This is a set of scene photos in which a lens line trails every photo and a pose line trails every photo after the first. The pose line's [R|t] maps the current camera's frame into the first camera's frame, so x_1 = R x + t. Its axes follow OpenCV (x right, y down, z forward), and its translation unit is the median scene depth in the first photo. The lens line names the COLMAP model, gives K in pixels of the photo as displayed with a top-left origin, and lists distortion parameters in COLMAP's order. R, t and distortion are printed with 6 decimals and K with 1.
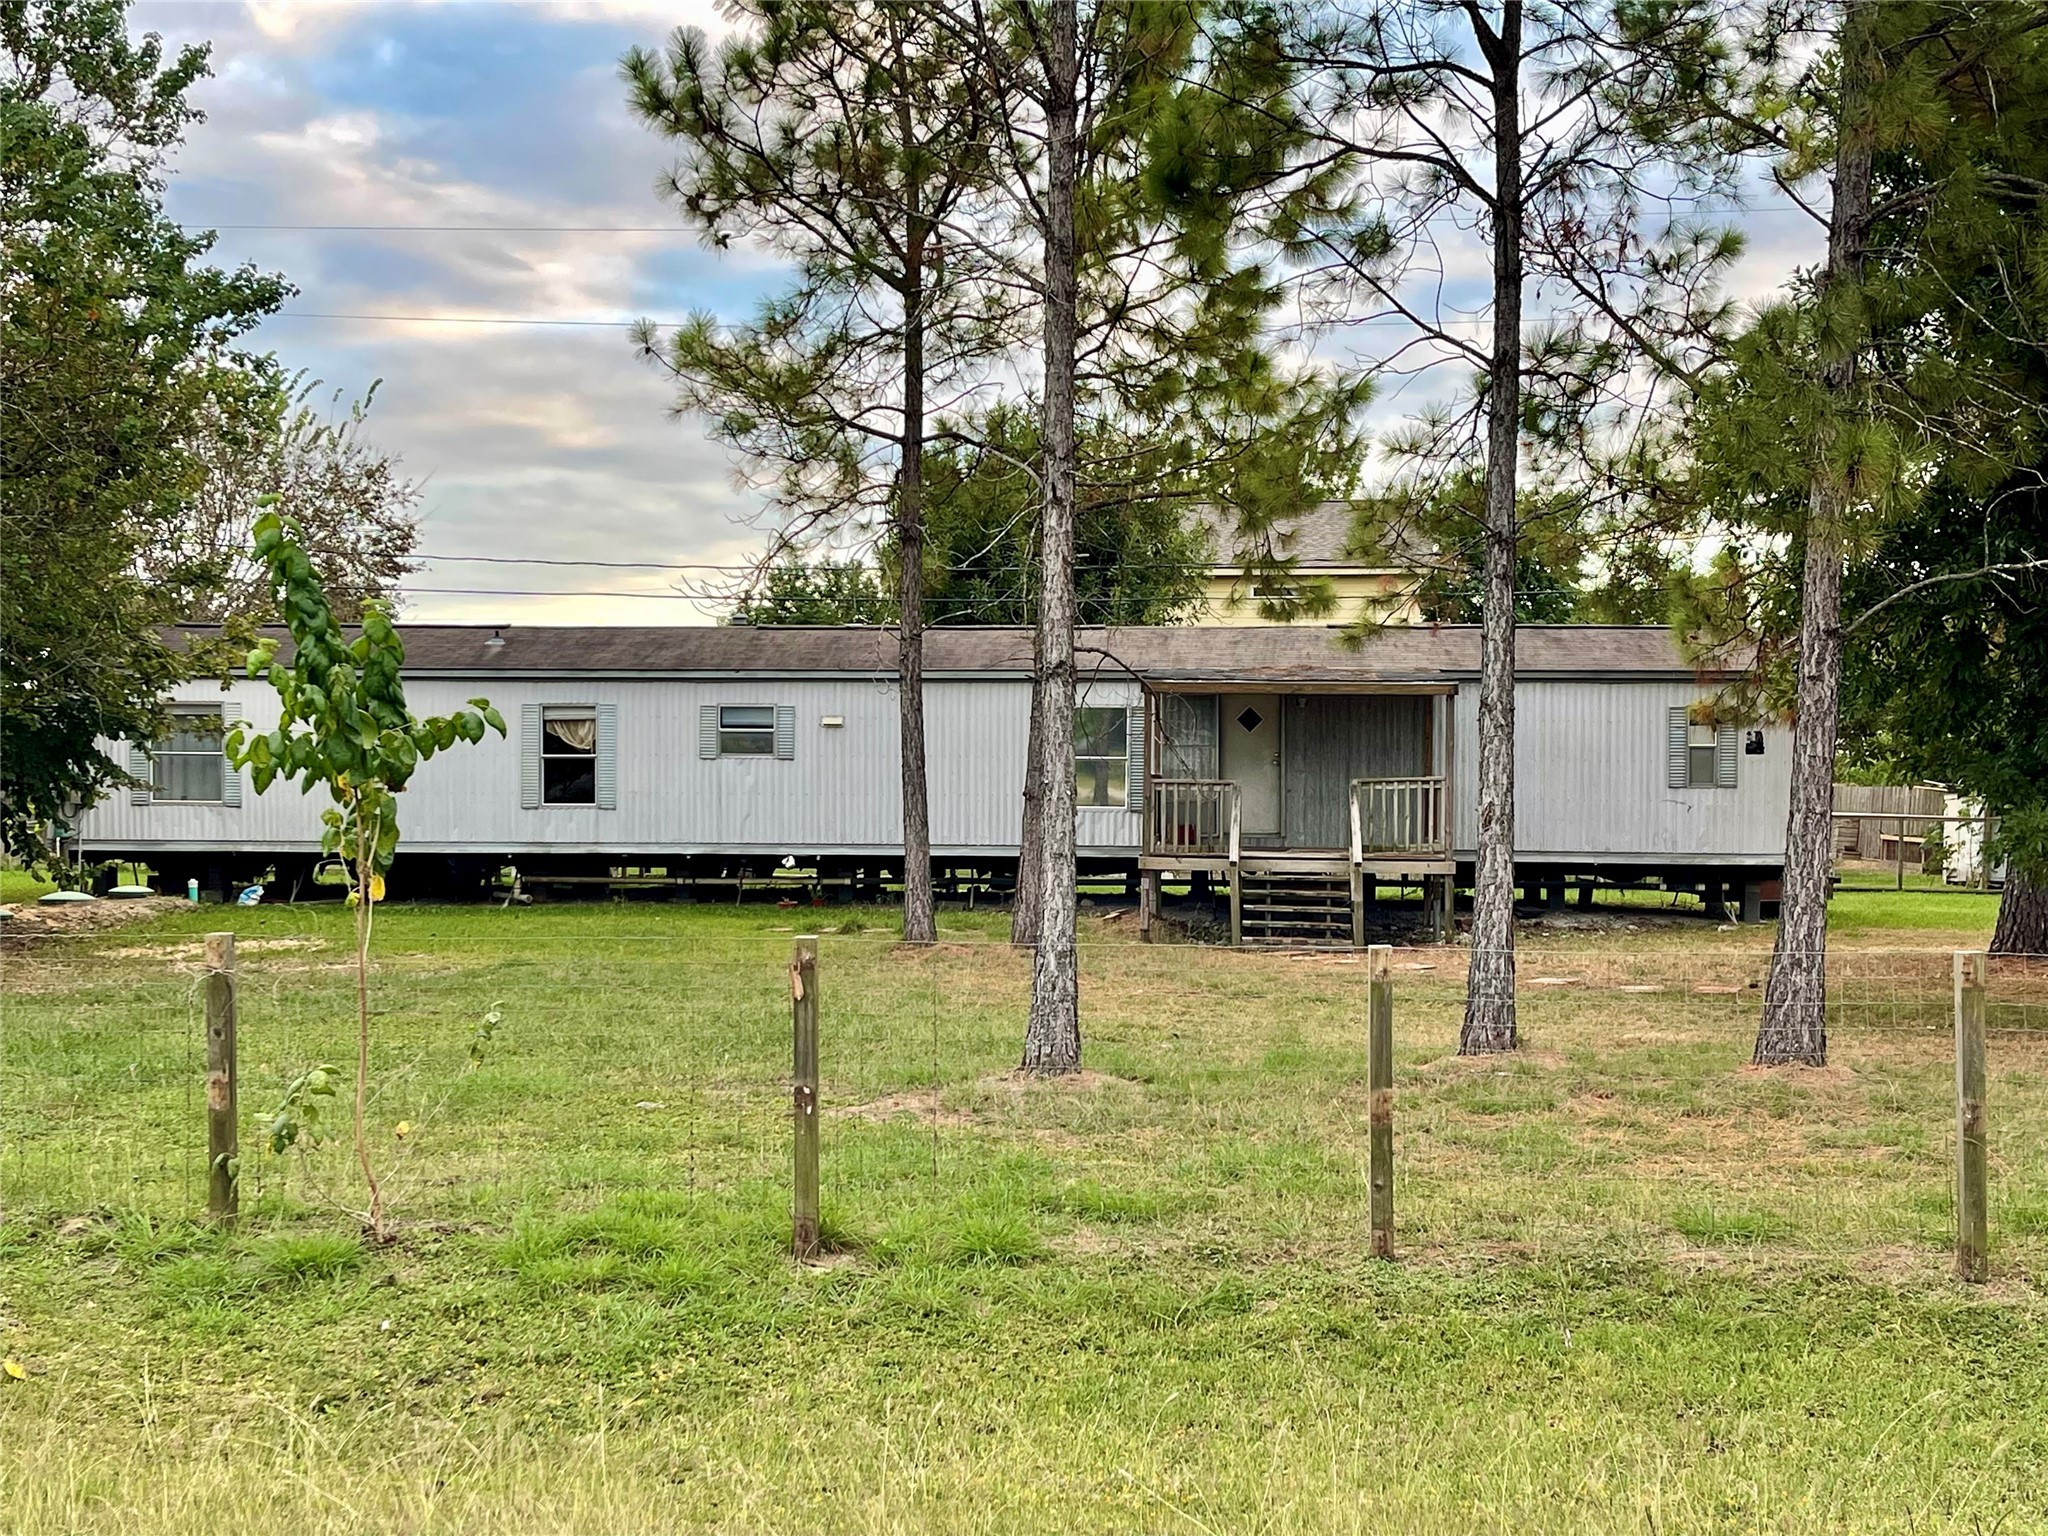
lens RADIAL K [[2543.6, 0, 1023.4], [0, 2543.6, 760.0], [0, 0, 1]] dist [0.061727, 0.000000]
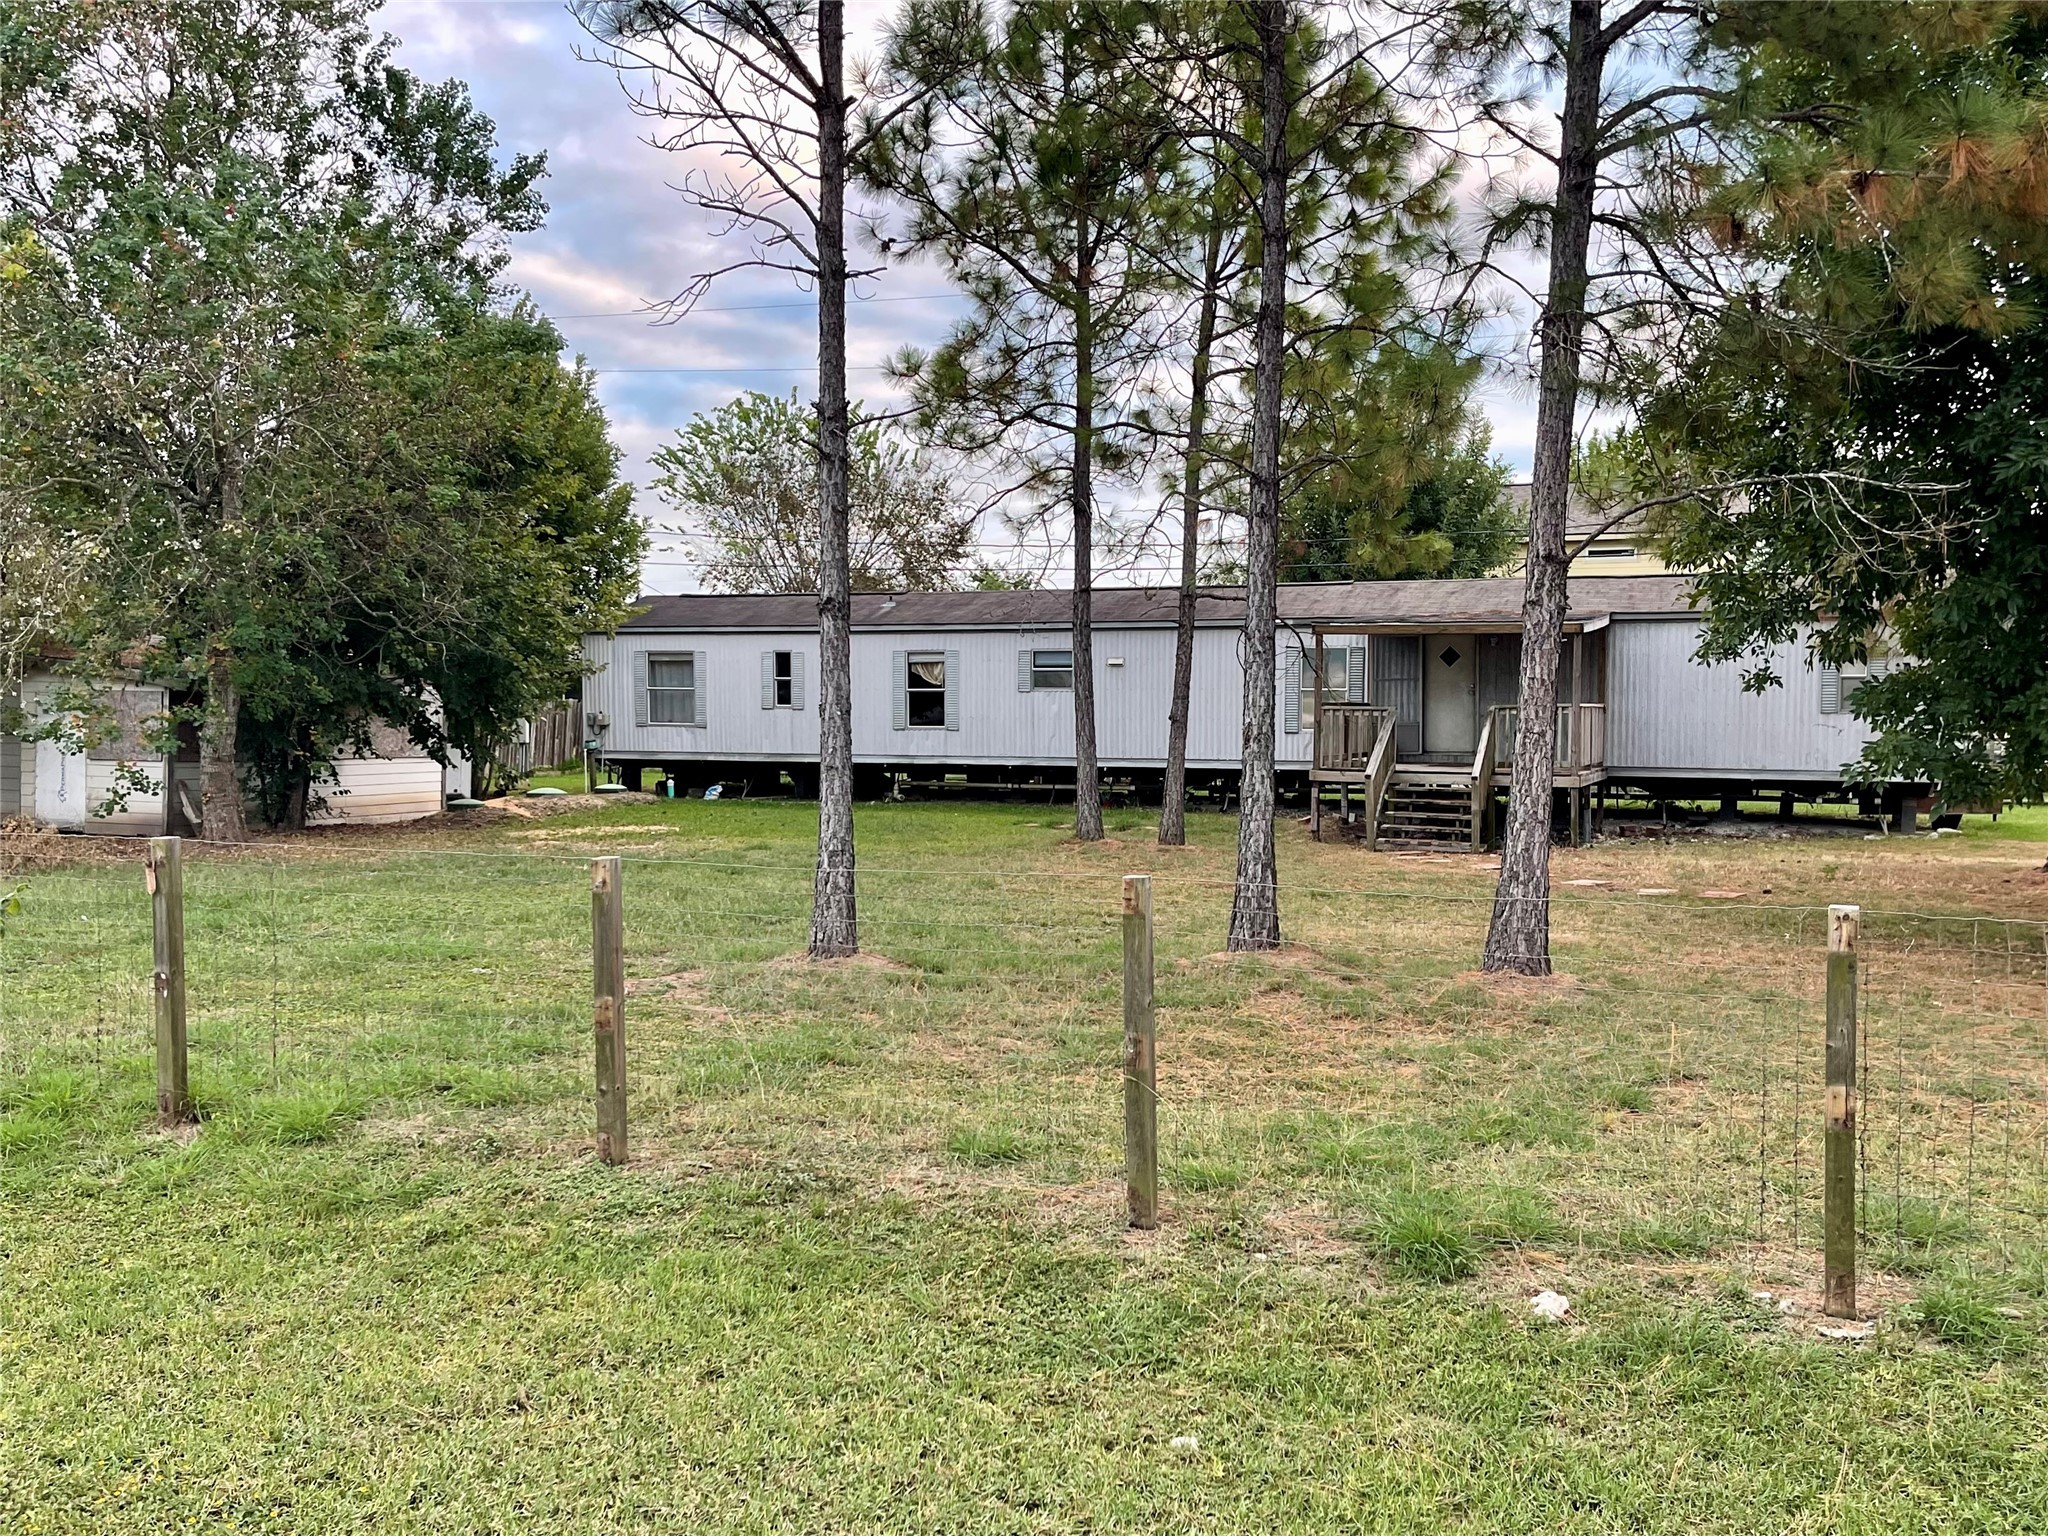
lens RADIAL K [[1858.8, 0, 1024.2], [0, 1858.8, 779.5], [0, 0, 1]] dist [0.016341, 0.000000]
pose [[0.956348, 0.010613, -0.292037, 0.178743], [0.002340, 0.999030, 0.043968, 0.003189], [0.292220, -0.042732, 0.955396, 0.115646]]
